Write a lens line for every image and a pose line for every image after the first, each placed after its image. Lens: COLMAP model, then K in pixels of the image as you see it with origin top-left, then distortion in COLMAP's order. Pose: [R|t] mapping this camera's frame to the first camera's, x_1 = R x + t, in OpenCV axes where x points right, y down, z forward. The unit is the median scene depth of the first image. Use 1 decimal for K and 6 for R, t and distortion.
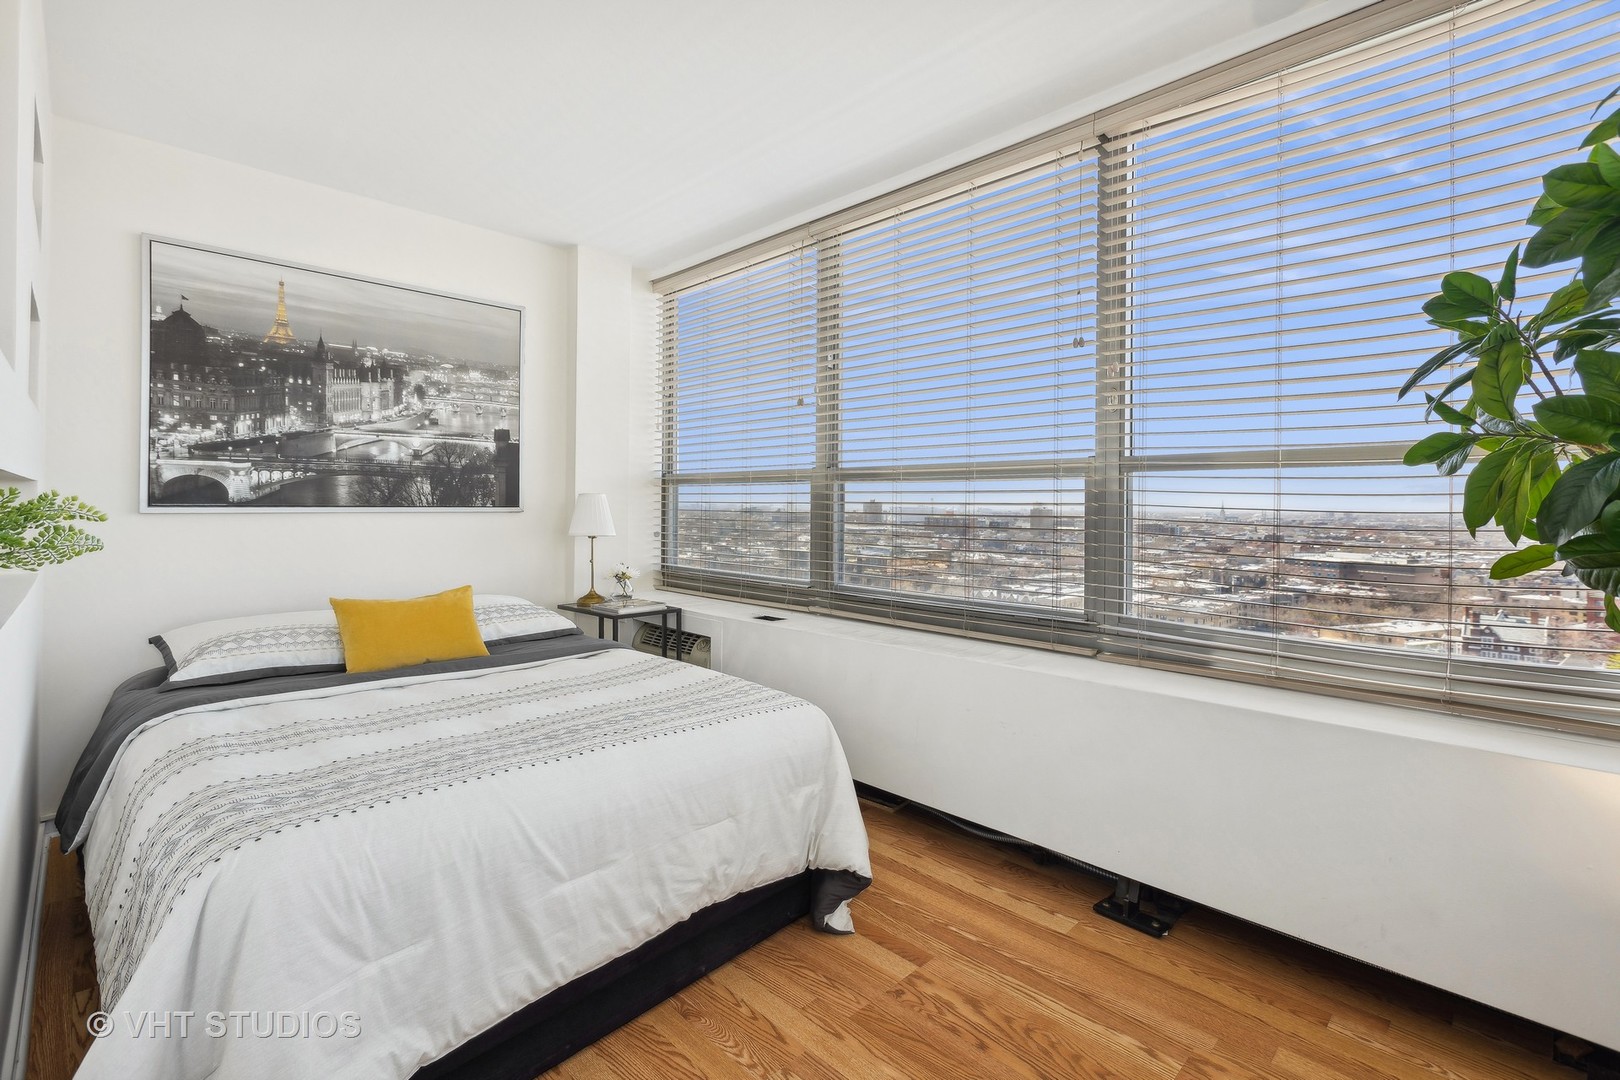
lens RADIAL K [[729.8, 0, 802.8], [0, 729.8, 505.6], [0, 0, 1]] dist [-0.000822, -0.000500]
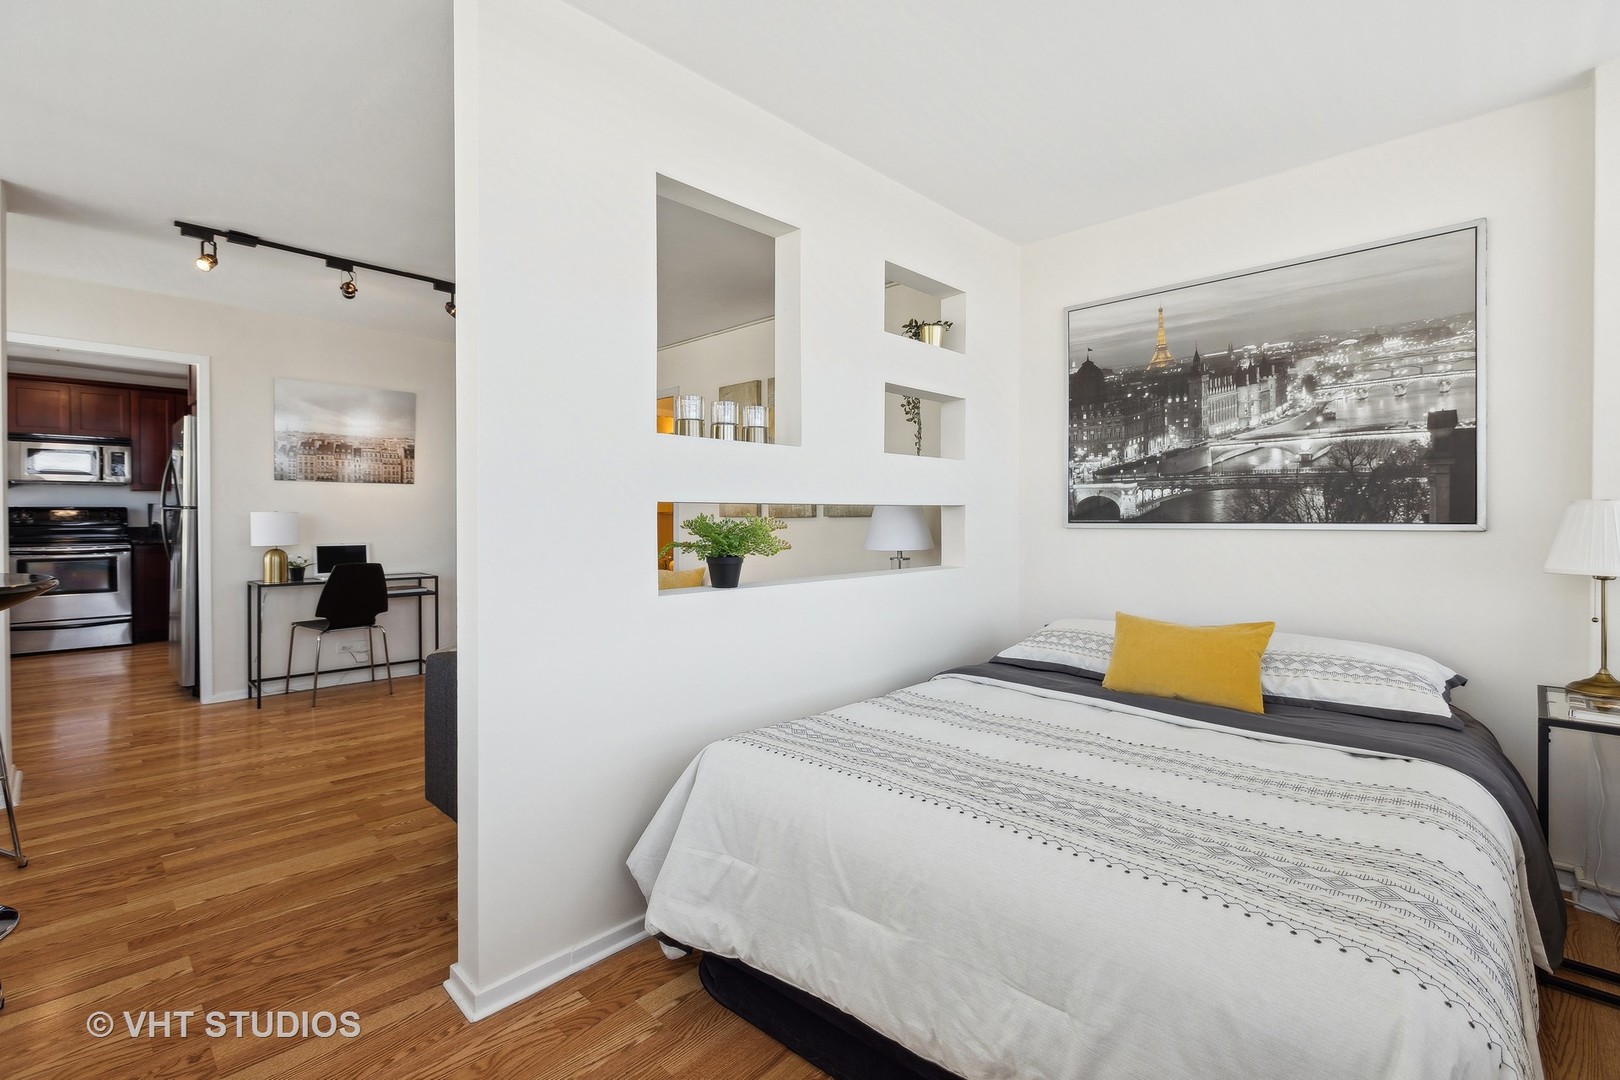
lens RADIAL K [[729.8, 0, 802.5], [0, 729.8, 525.8], [0, 0, 1]] dist [-0.000822, -0.000500]
pose [[0.016284, 0.003588, -0.999861, 0.310925], [0.000130, 0.999994, 0.003590, 0.001791], [0.999867, -0.000189, 0.016283, 0.447078]]
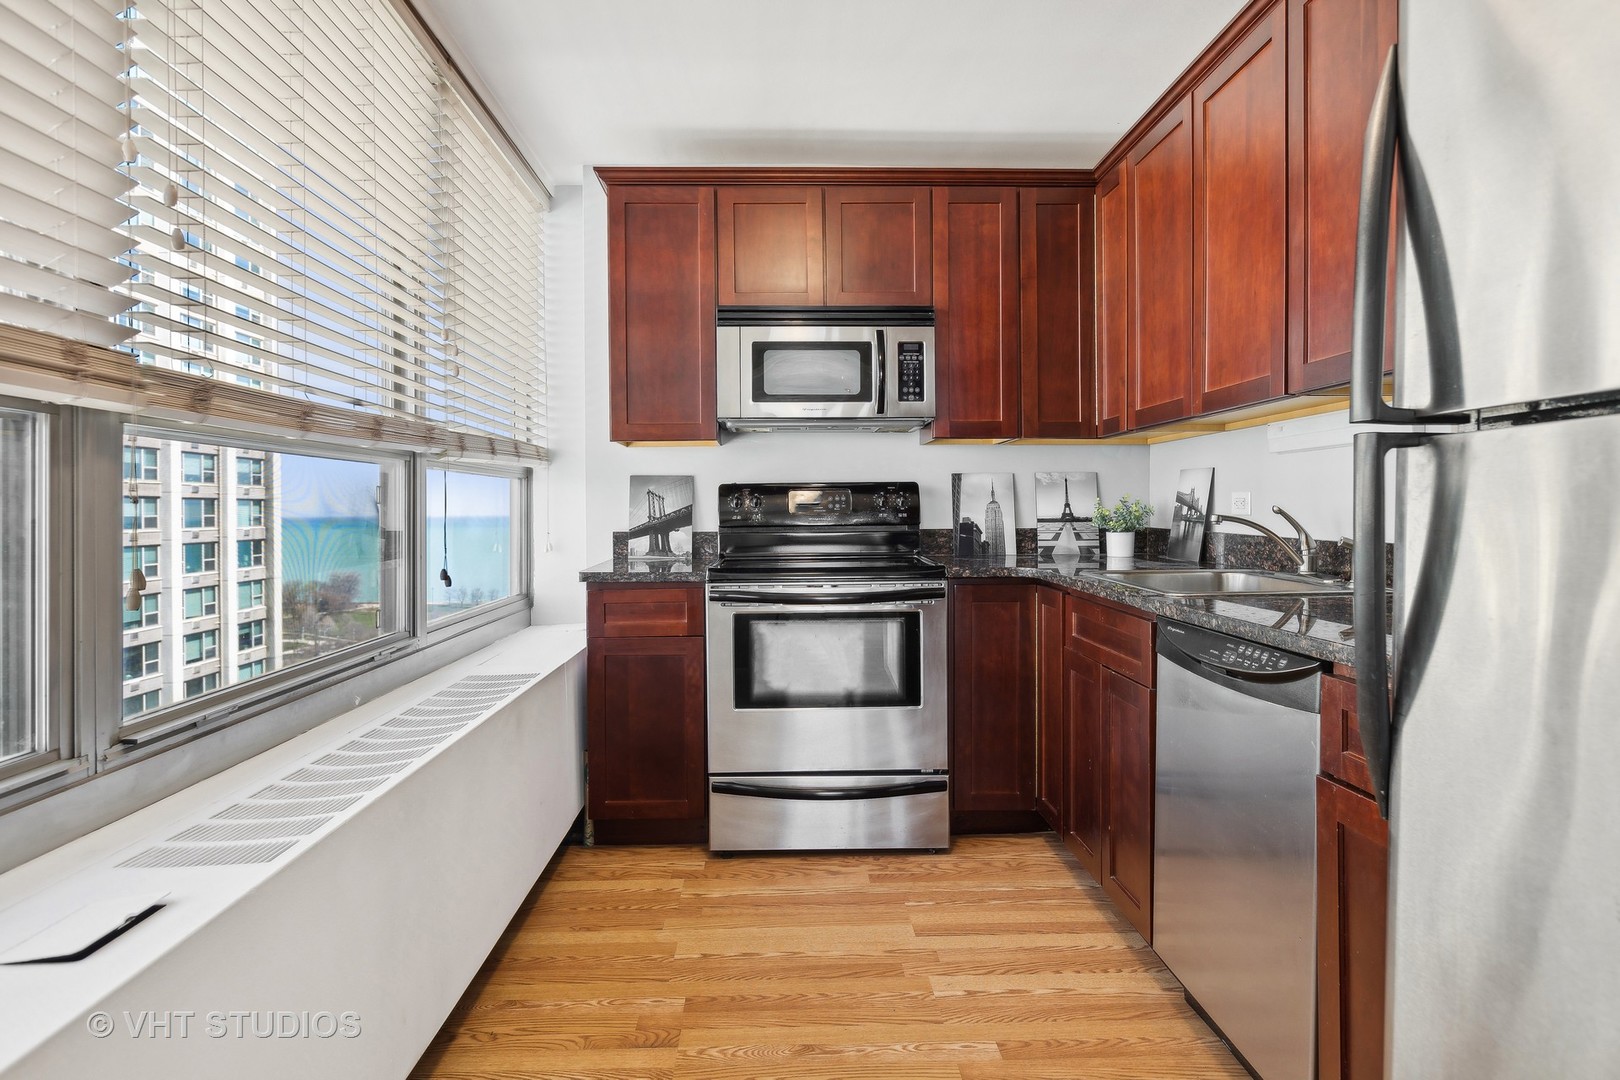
lens RADIAL K [[940.5, 0, 811.7], [0, 940.5, 528.1], [0, 0, 1]] dist [-0.001707, -0.000036]
pose [[-0.671740, 0.011954, -0.740691, -0.141821], [0.000034, 0.999870, 0.016106, -0.001631], [0.740787, 0.010793, -0.671653, -0.019584]]
